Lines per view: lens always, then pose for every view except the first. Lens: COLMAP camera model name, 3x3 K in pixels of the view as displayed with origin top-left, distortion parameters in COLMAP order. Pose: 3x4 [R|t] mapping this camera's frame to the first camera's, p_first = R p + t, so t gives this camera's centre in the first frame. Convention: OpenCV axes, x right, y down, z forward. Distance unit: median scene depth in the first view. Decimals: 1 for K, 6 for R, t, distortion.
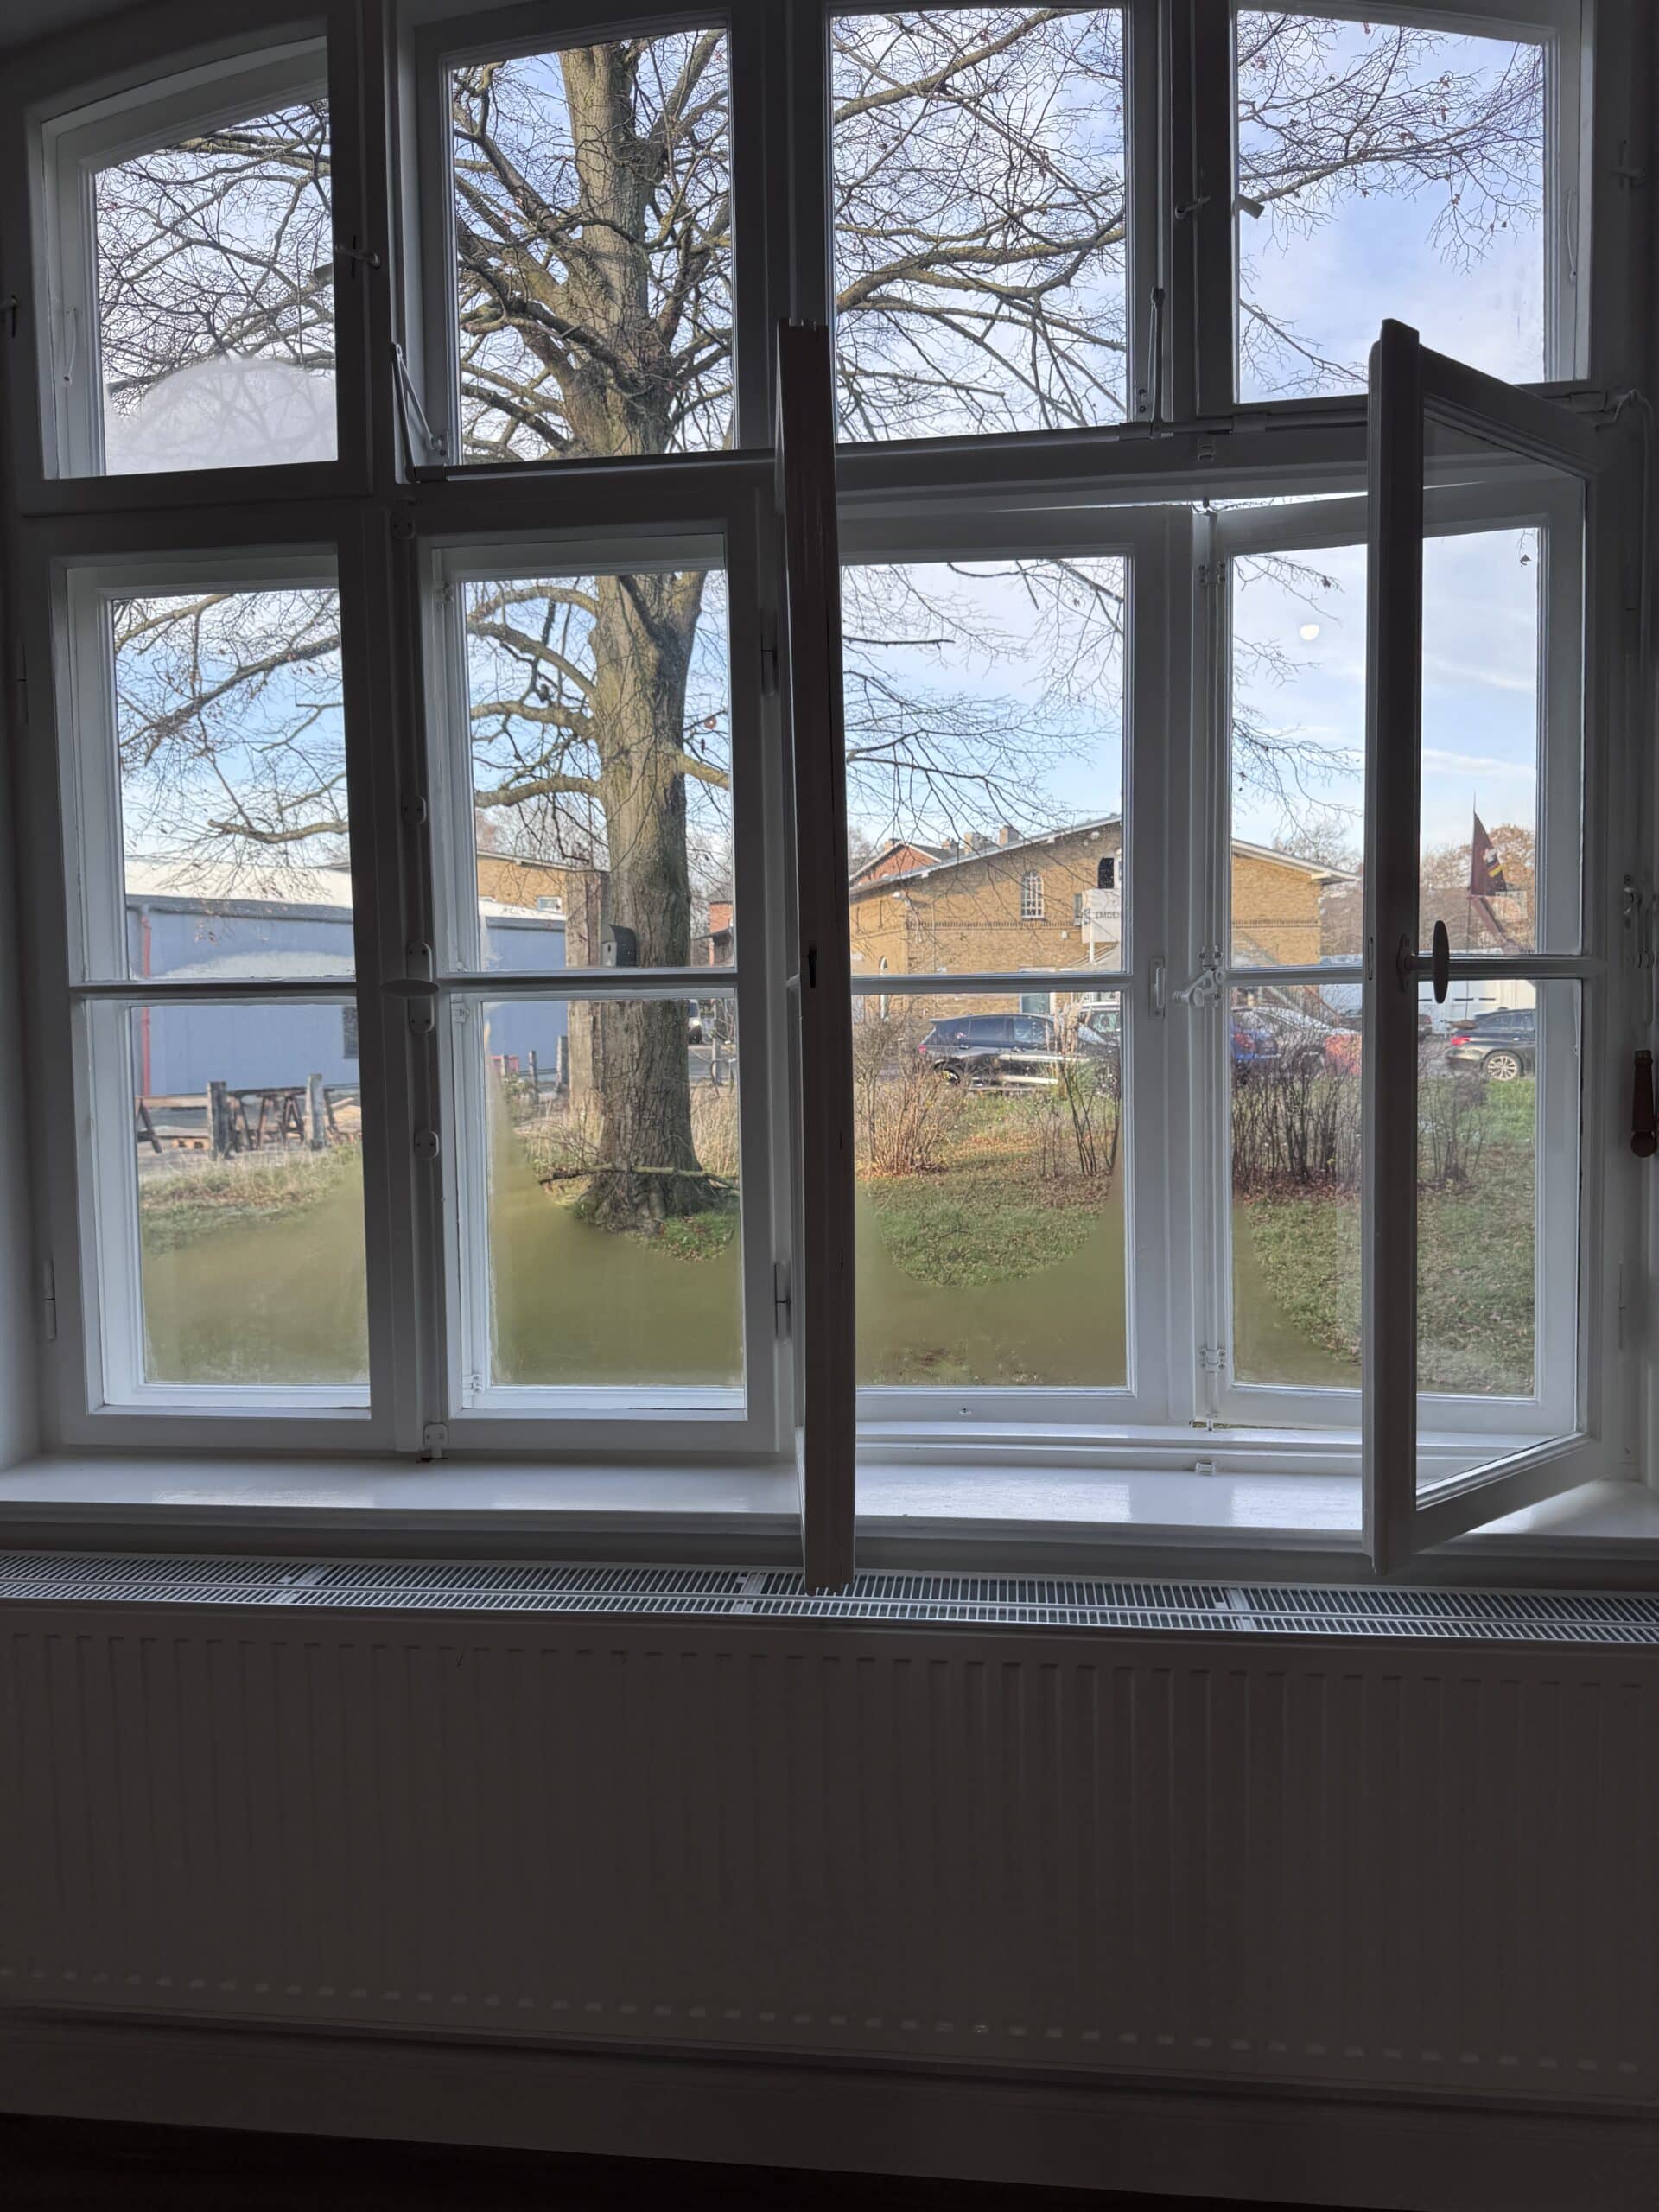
lens RADIAL K [[1549.2, 0, 830.1], [0, 1549.2, 1092.2], [0, 0, 1]] dist [0.030985, -0.052819]
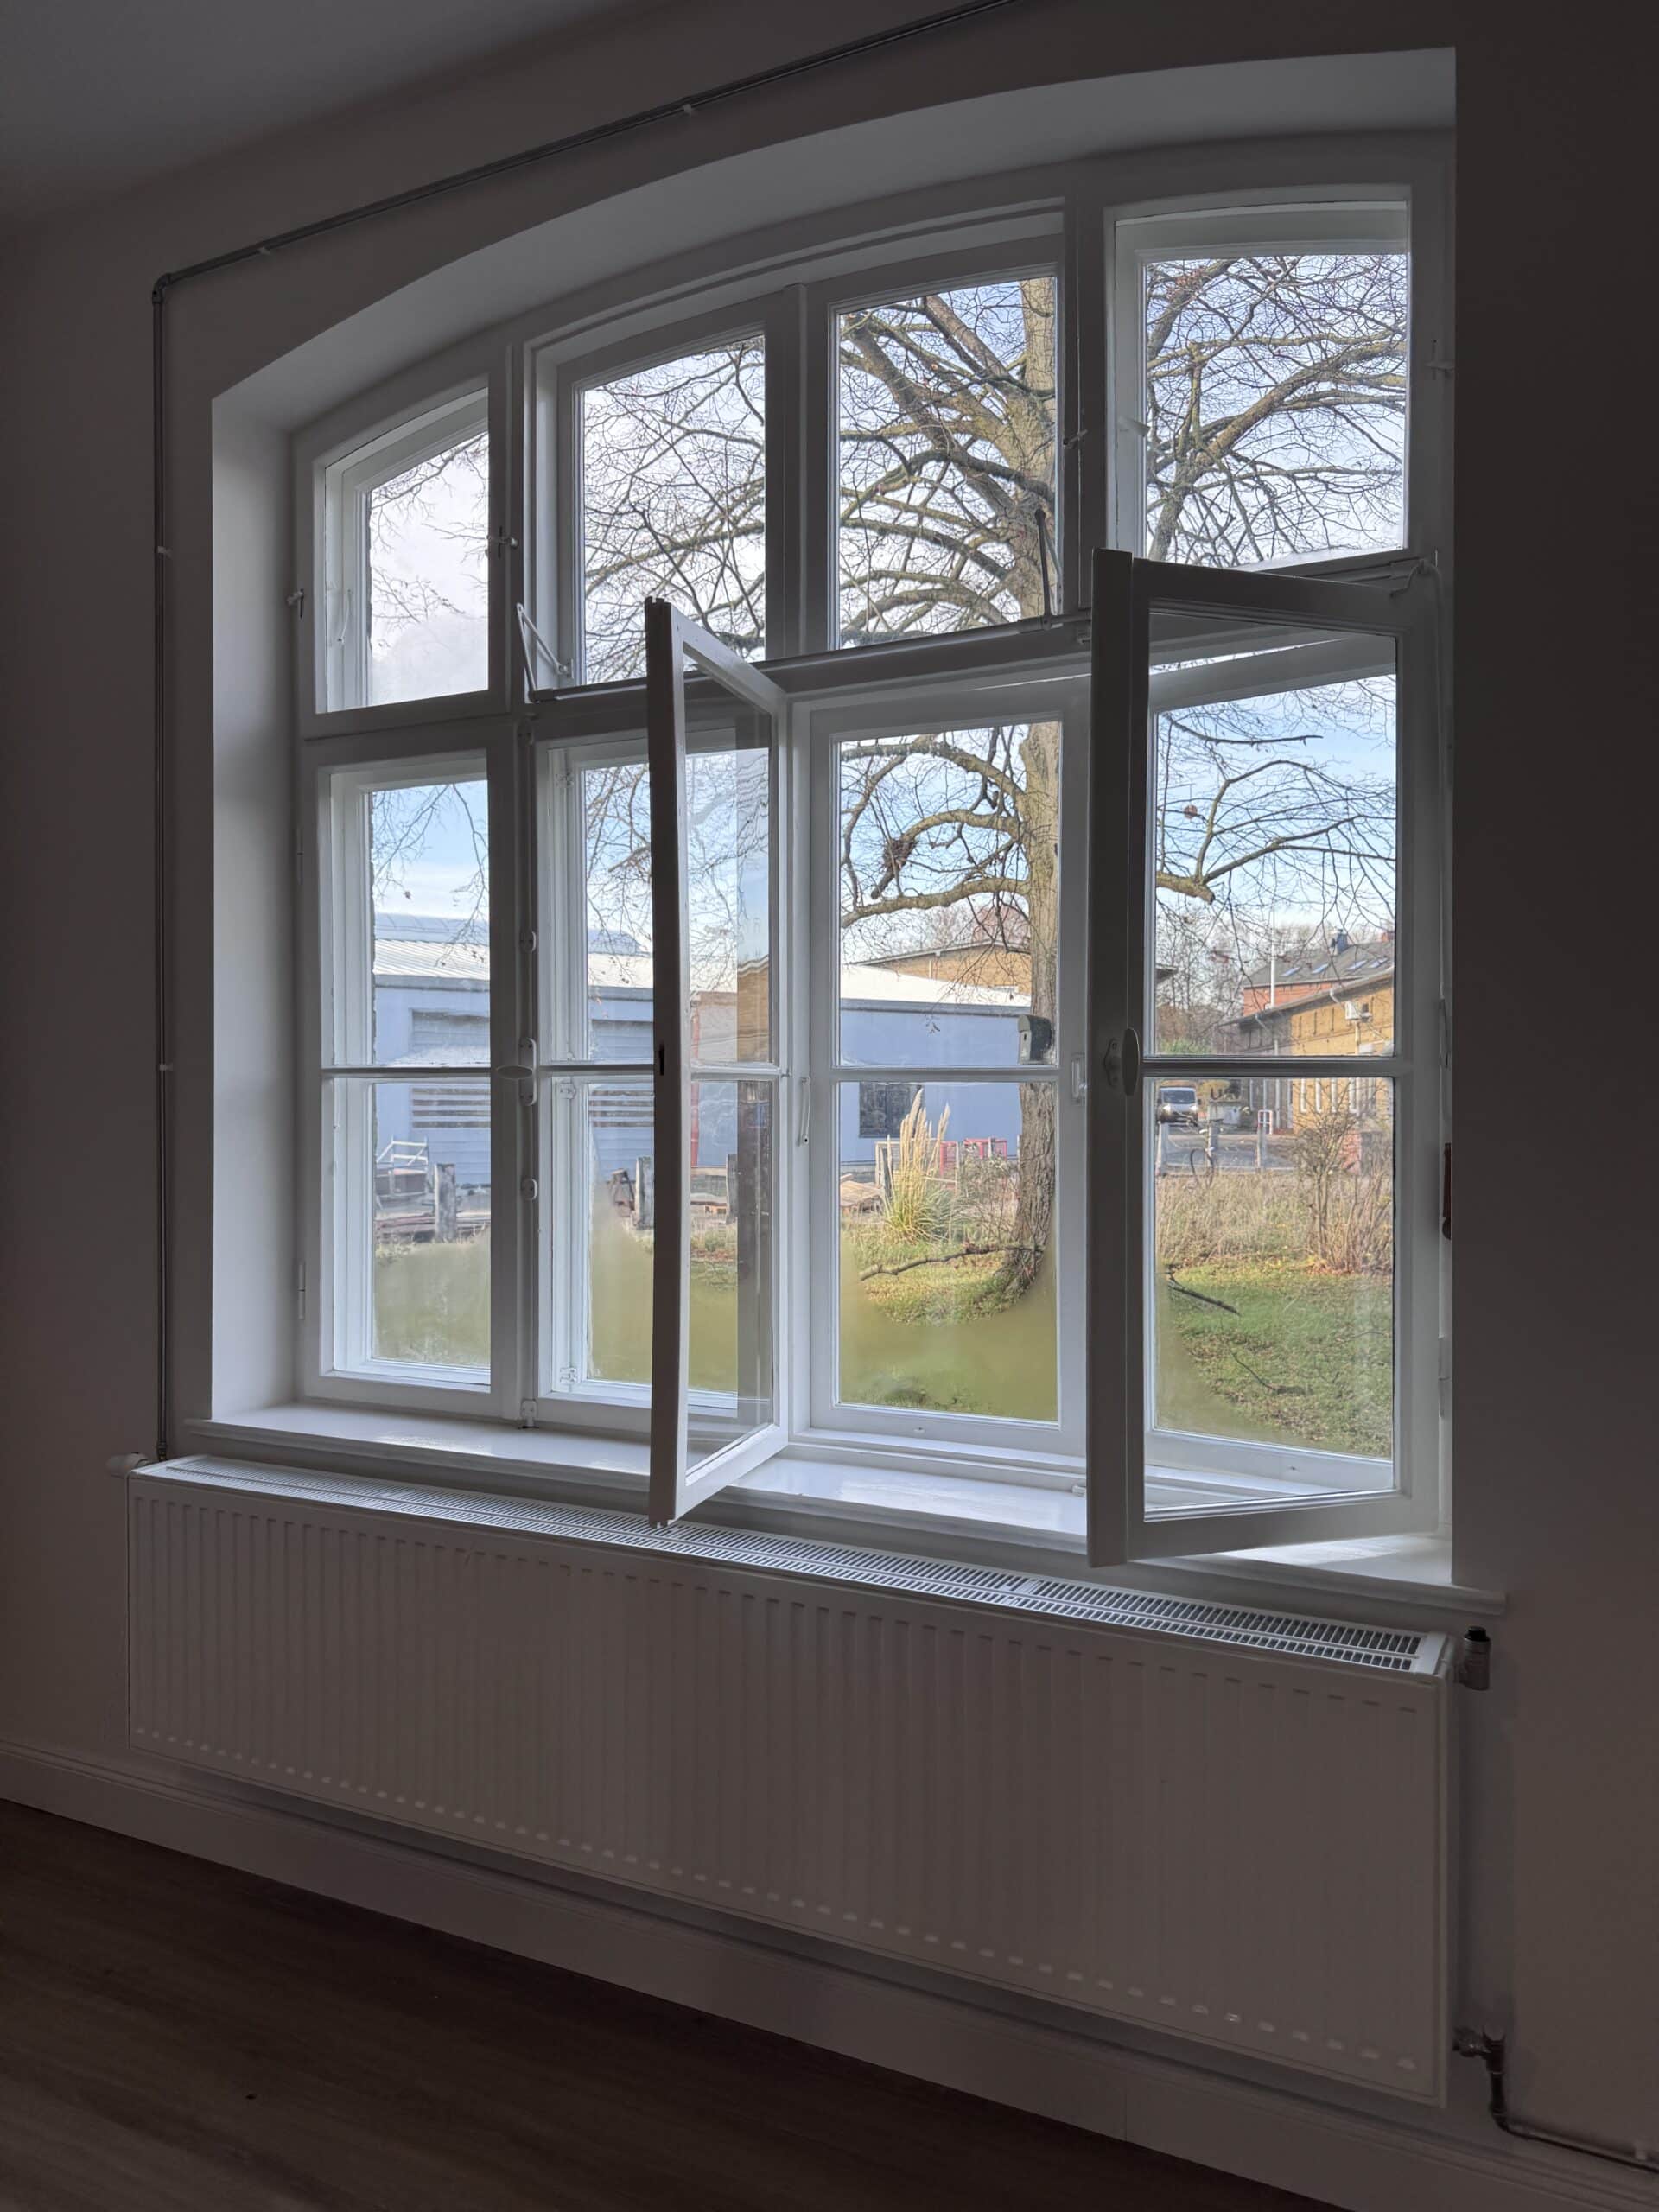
lens RADIAL K [[1550.0, 0, 829.5], [0, 1550.0, 1106.0], [0, 0, 1]] dist [0.114883, -0.233788]
pose [[0.937485, 0.021261, -0.347375, 0.440497], [-0.037748, 0.998456, -0.040762, 0.007318], [0.345972, 0.051326, 0.936840, -0.171050]]
